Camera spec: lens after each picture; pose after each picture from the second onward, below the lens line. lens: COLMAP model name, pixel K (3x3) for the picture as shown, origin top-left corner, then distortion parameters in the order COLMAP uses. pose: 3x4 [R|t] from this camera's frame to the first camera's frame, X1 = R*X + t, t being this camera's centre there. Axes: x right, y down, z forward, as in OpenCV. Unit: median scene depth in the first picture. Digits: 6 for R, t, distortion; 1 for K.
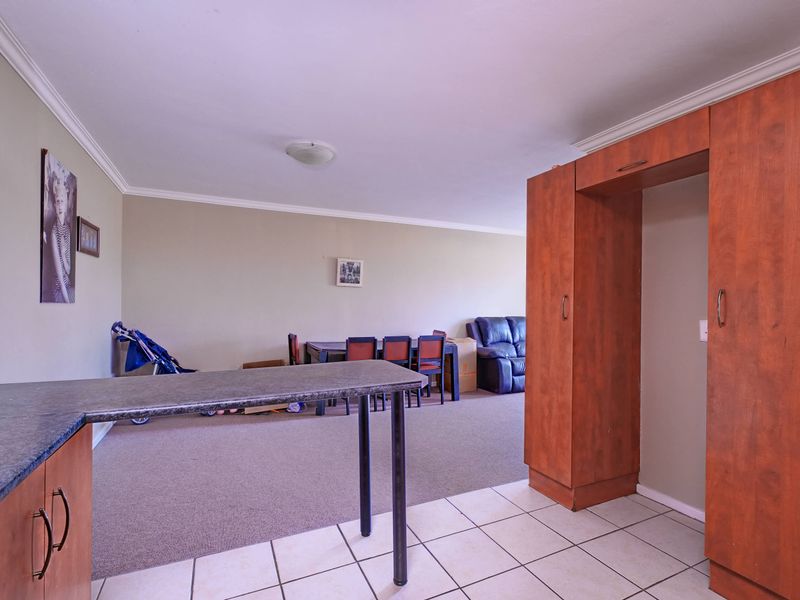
lens RADIAL K [[392.7, 0, 400.8], [0, 392.7, 301.3], [0, 0, 1]] dist [-0.006095, 0.000116]
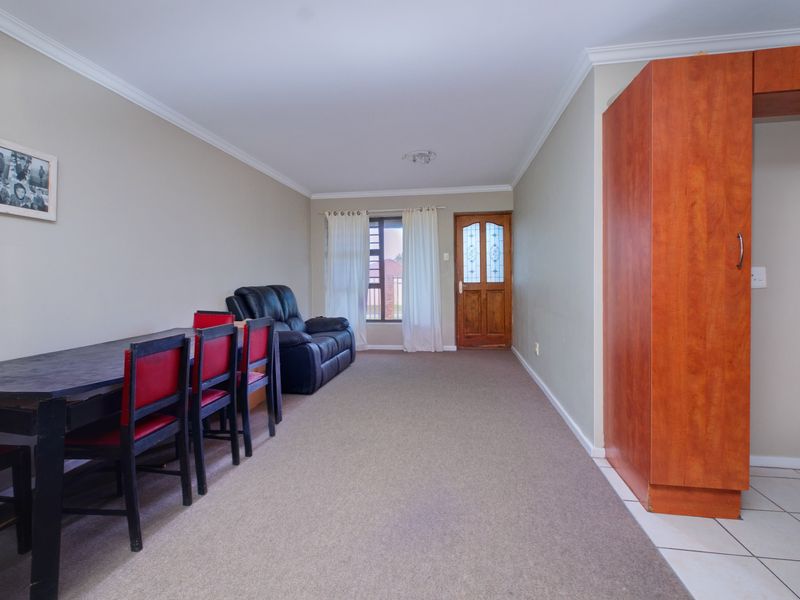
lens RADIAL K [[392.7, 0, 380.7], [0, 392.7, 284.4], [0, 0, 1]] dist [-0.006095, 0.000116]
pose [[0.579367, -0.028037, 0.814584, -0.510854], [0.008539, 0.999562, 0.028331, 0.047112], [-0.815022, -0.009458, 0.579353, 1.019592]]
